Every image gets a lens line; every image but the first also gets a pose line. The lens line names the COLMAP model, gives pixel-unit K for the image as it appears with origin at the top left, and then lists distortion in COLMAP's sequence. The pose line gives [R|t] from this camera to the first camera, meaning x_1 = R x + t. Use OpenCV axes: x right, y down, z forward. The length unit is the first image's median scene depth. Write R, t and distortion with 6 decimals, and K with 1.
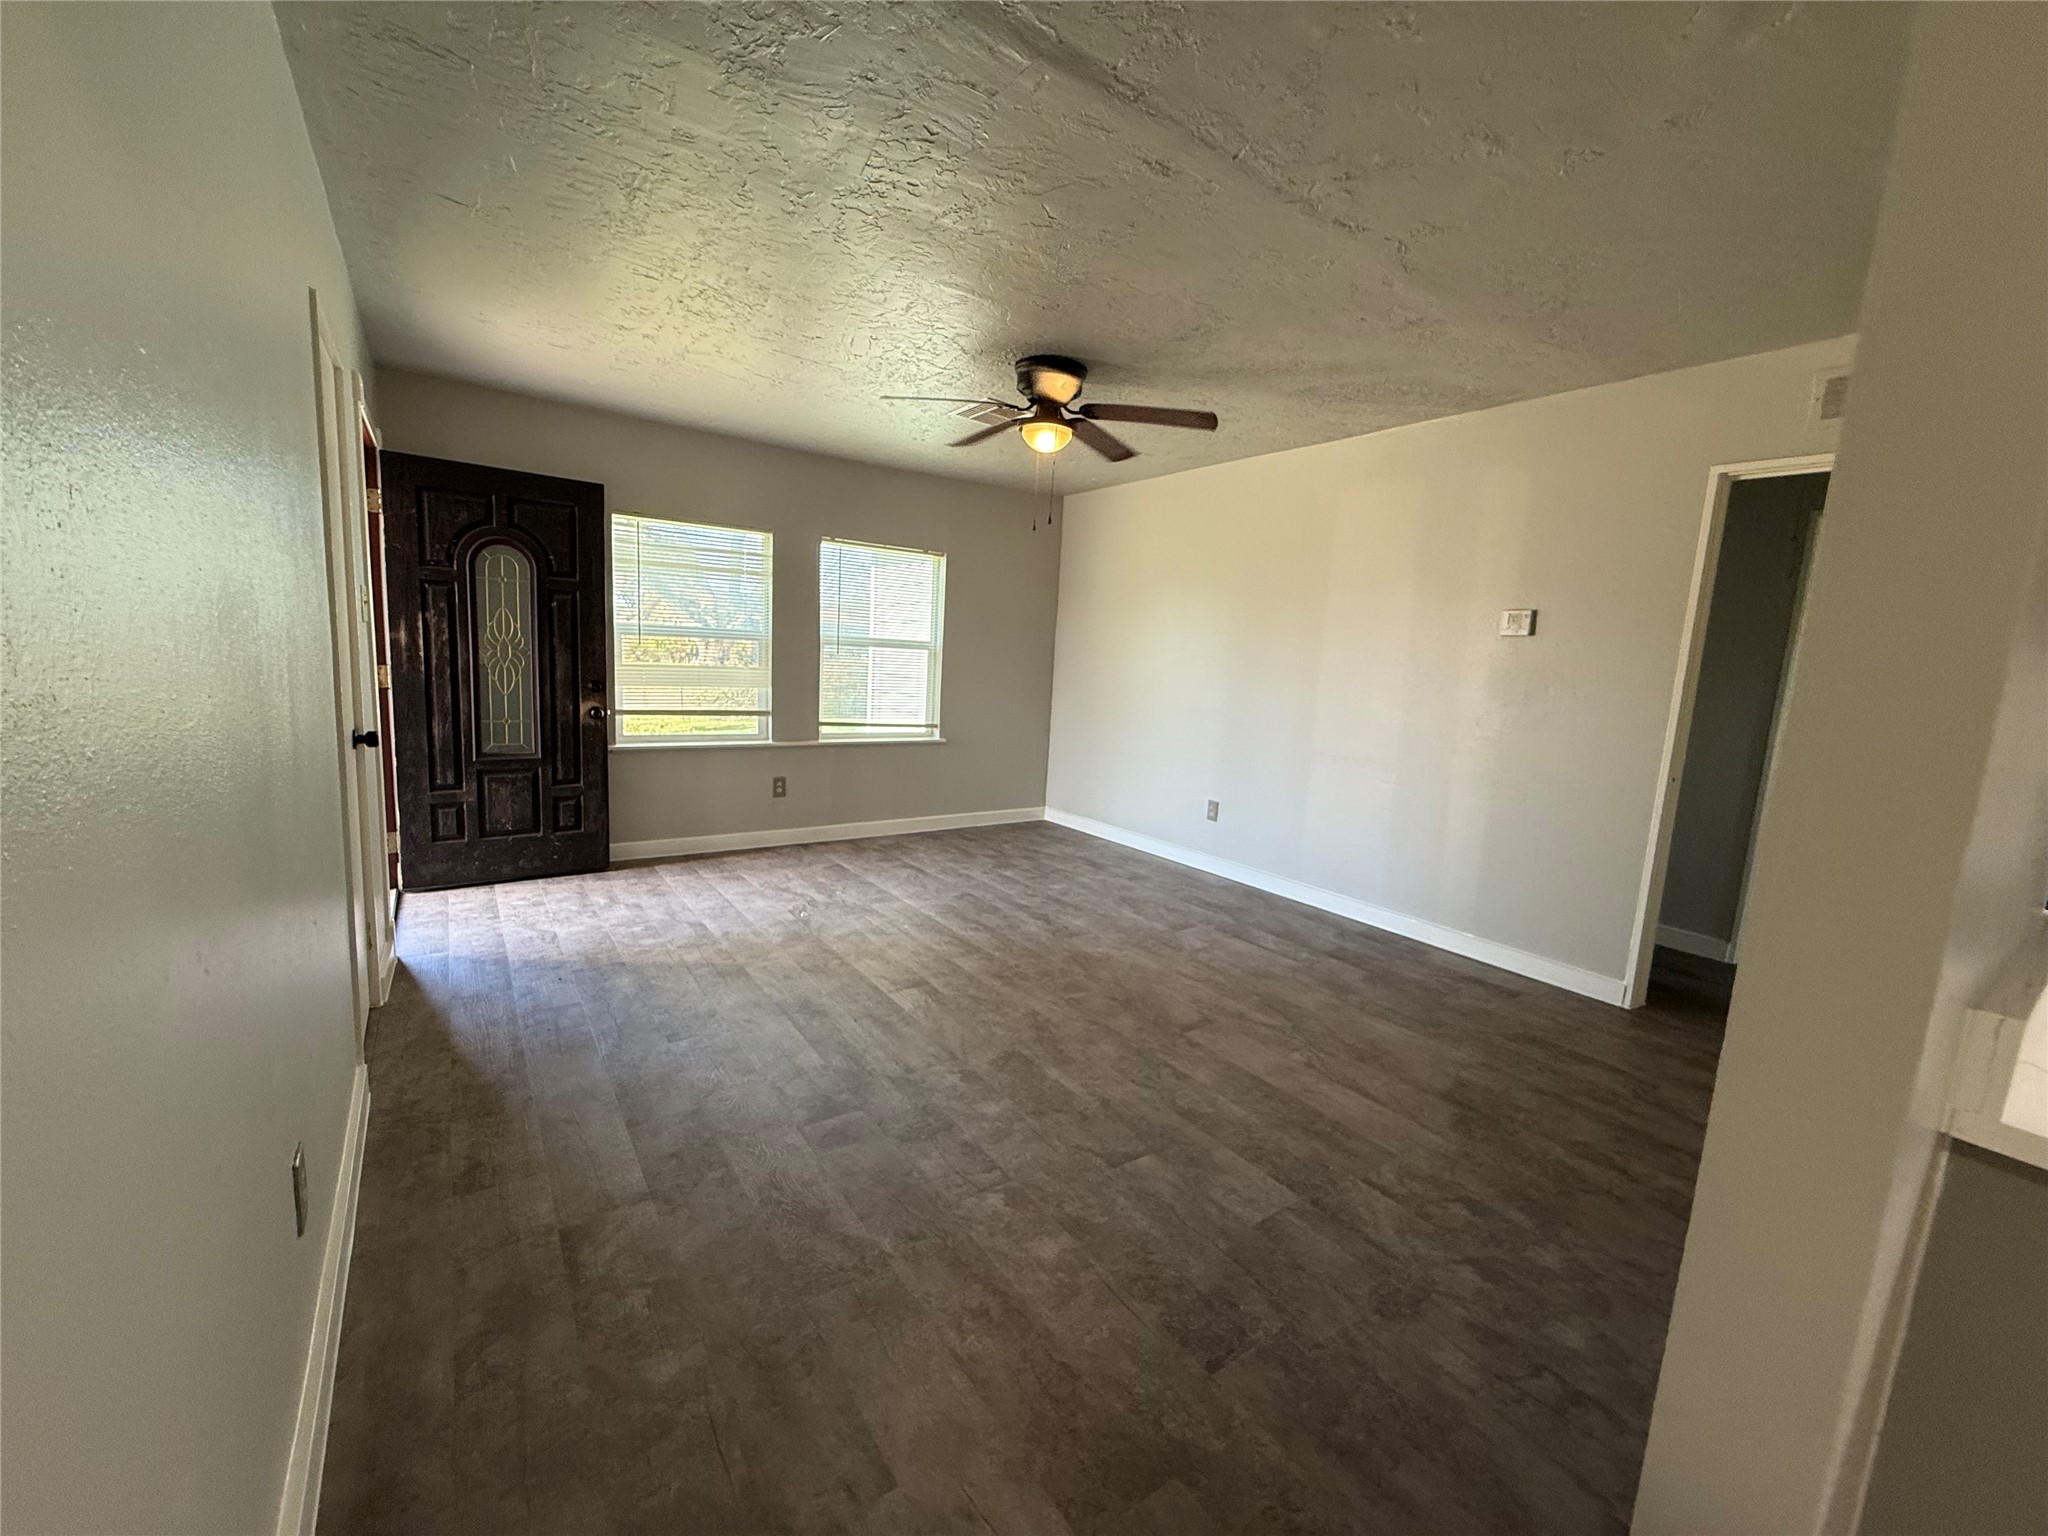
lens RADIAL K [[820.3, 0, 1021.5], [0, 820.3, 766.0], [0, 0, 1]] dist [-0.000917, -0.000061]
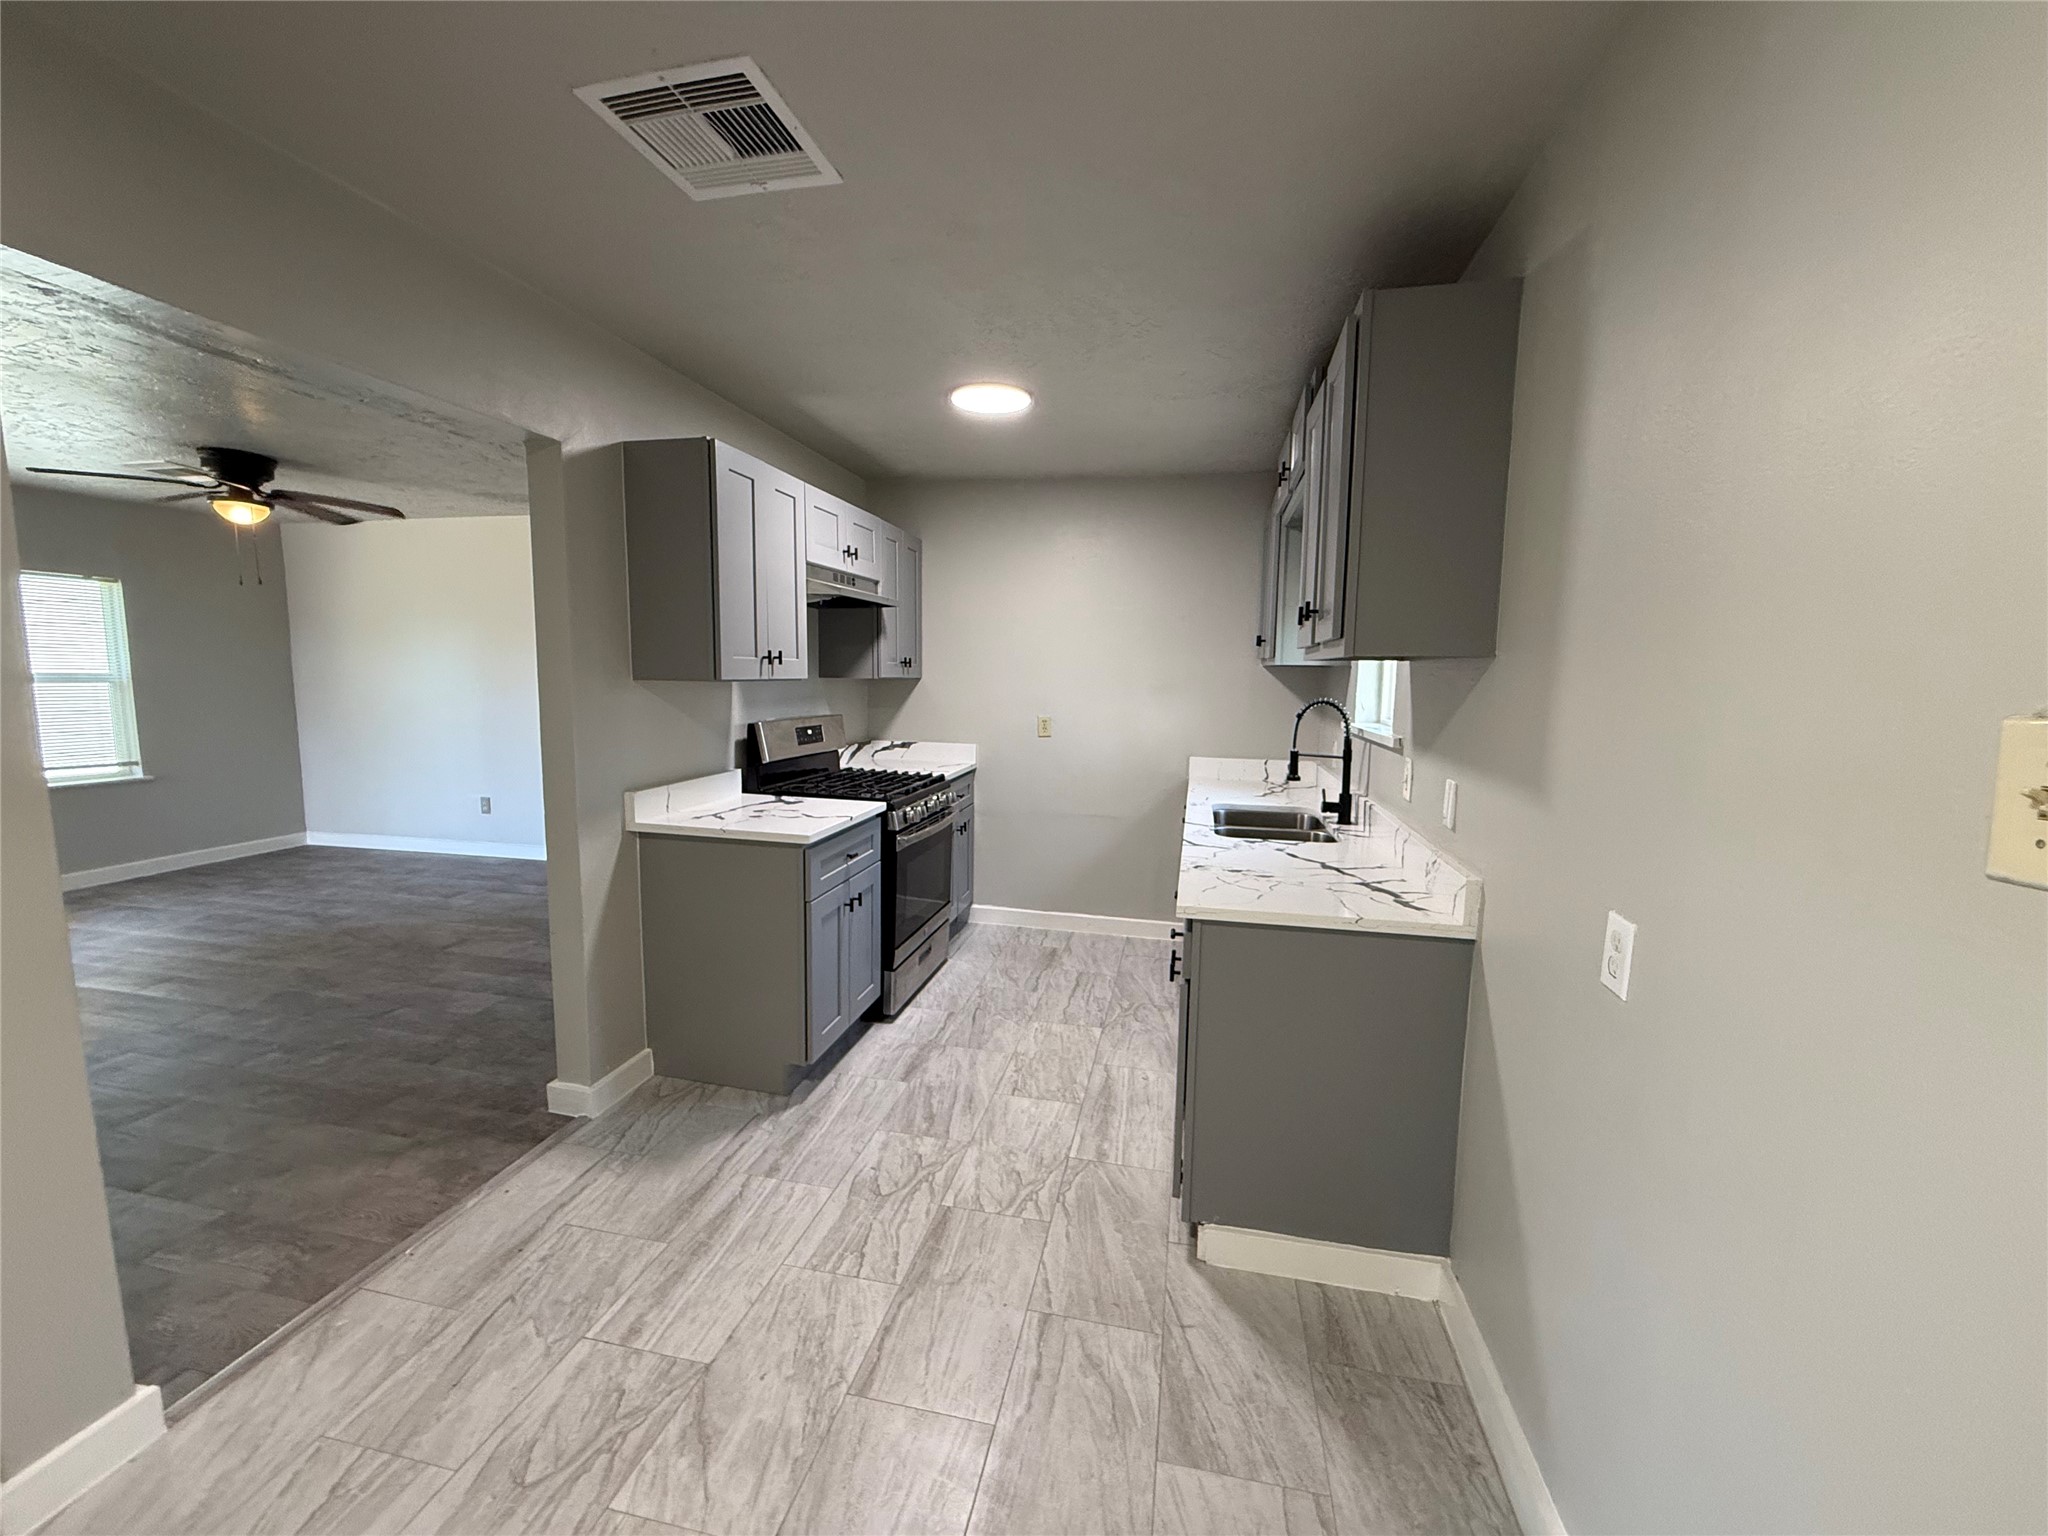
lens RADIAL K [[820.3, 0, 1018.8], [0, 820.3, 773.2], [0, 0, 1]] dist [-0.000917, -0.000061]
pose [[0.735446, -0.123074, 0.666312, 0.018914], [0.118154, 0.991593, 0.052743, 0.050936], [-0.667202, 0.039938, 0.743805, -0.569837]]
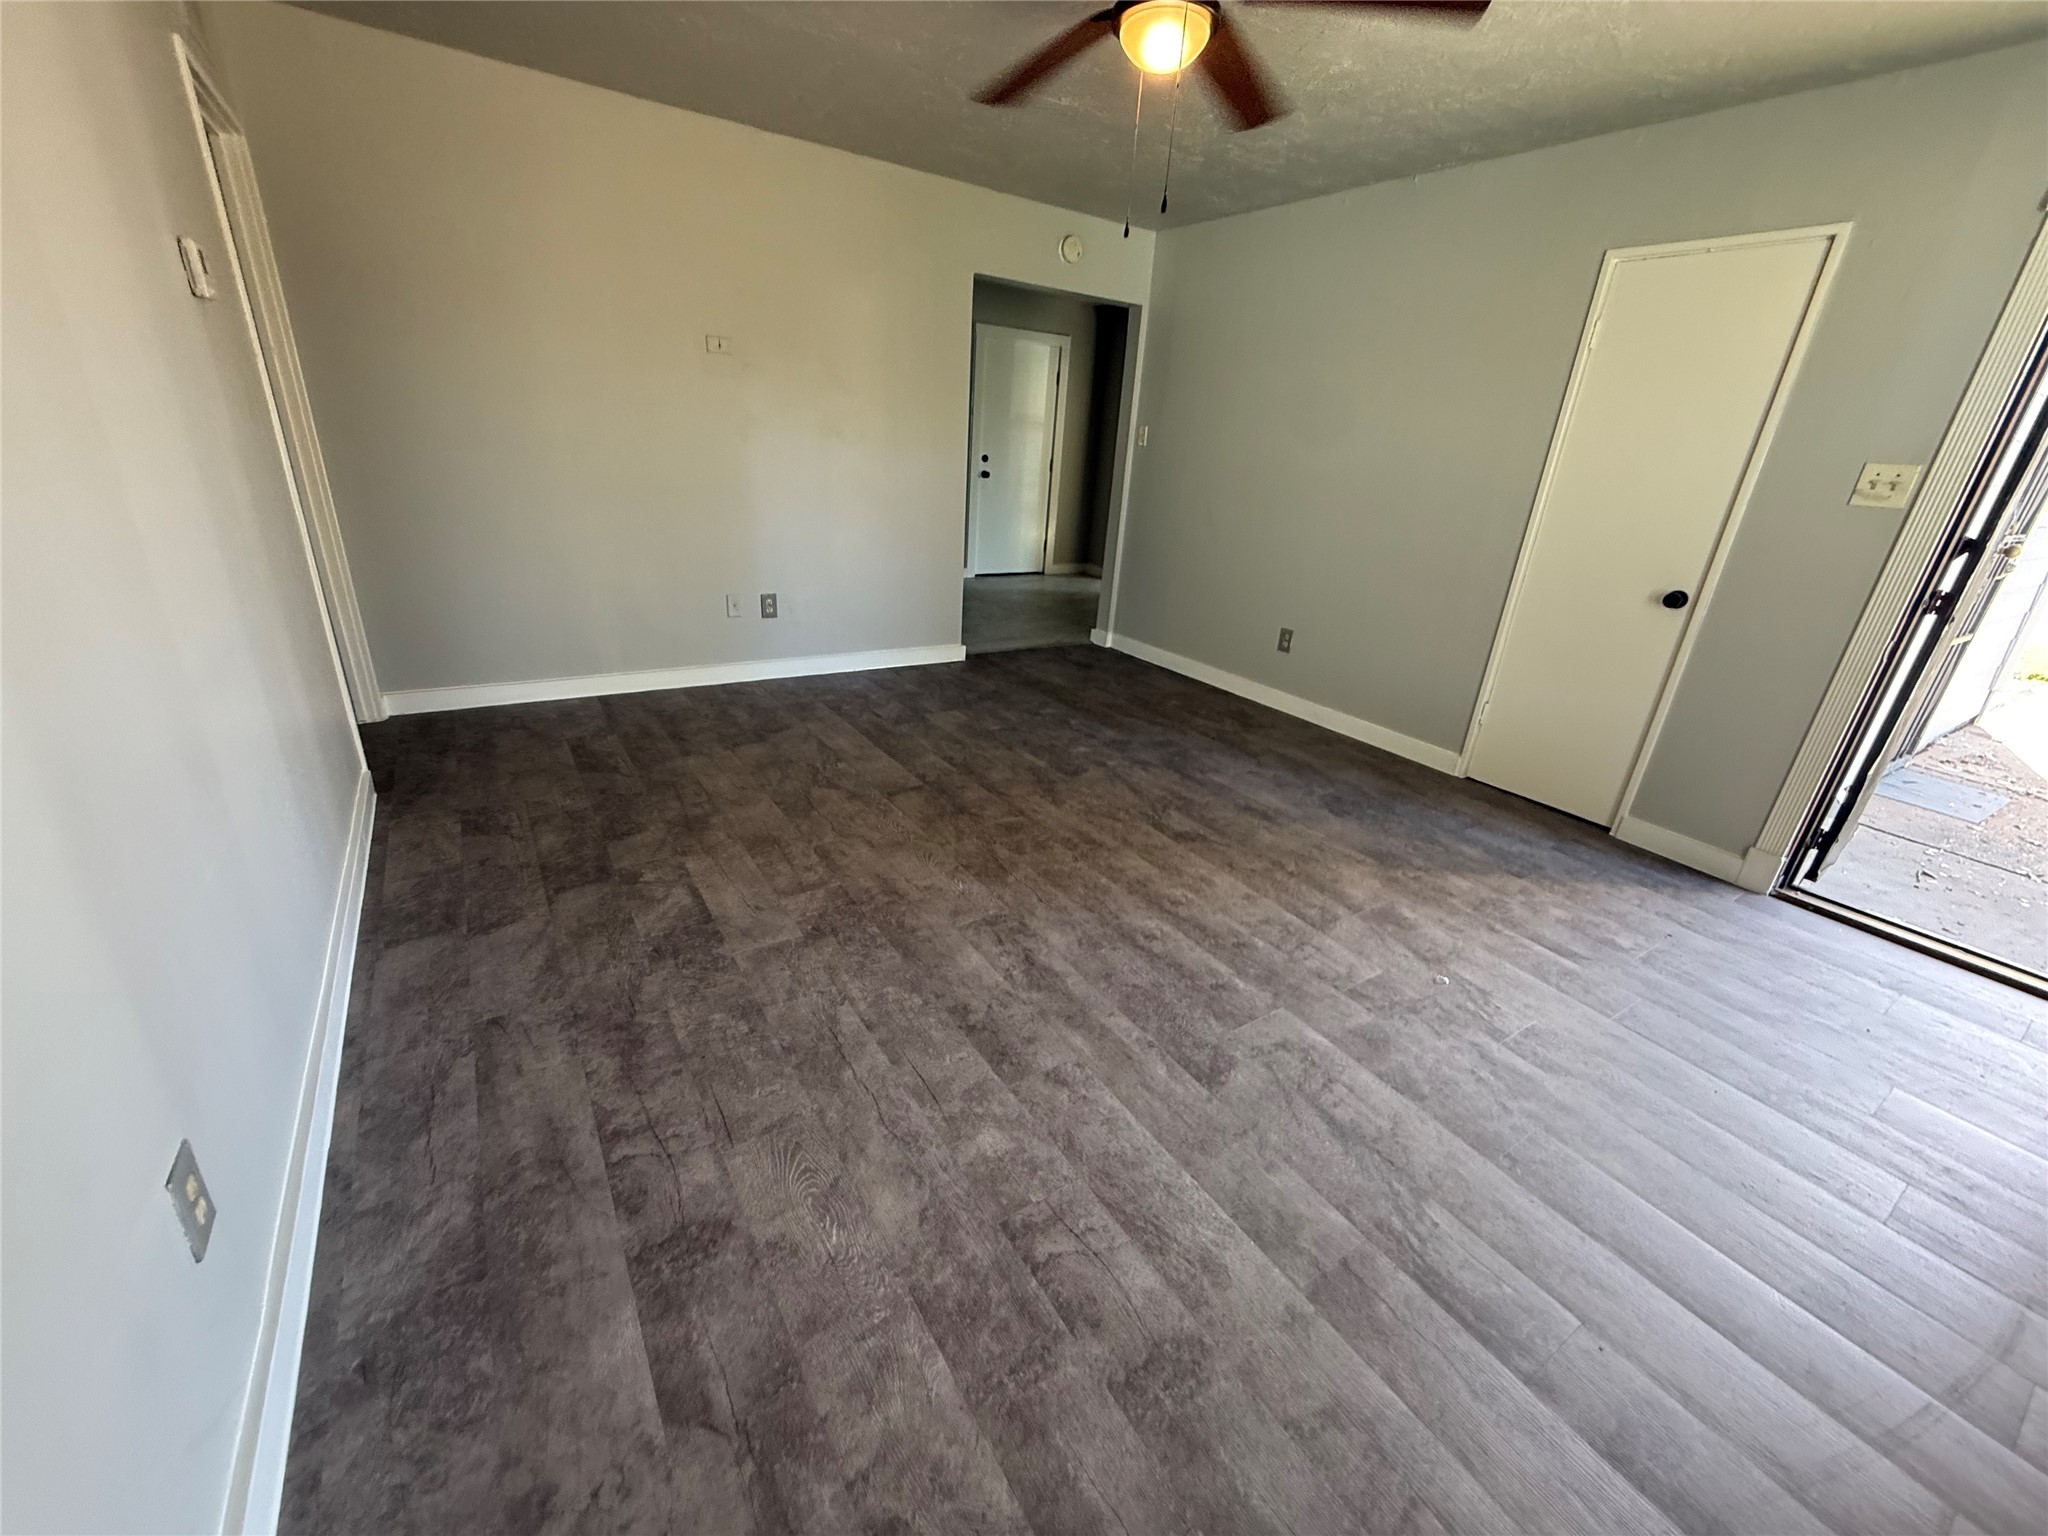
lens RADIAL K [[820.3, 0, 1022.5], [0, 820.3, 769.5], [0, 0, 1]] dist [-0.000917, -0.000061]
pose [[-0.992621, -0.119403, -0.021139, 0.068984], [-0.113683, 0.855690, 0.504848, -0.217792], [-0.042192, 0.503525, -0.862950, 1.532254]]
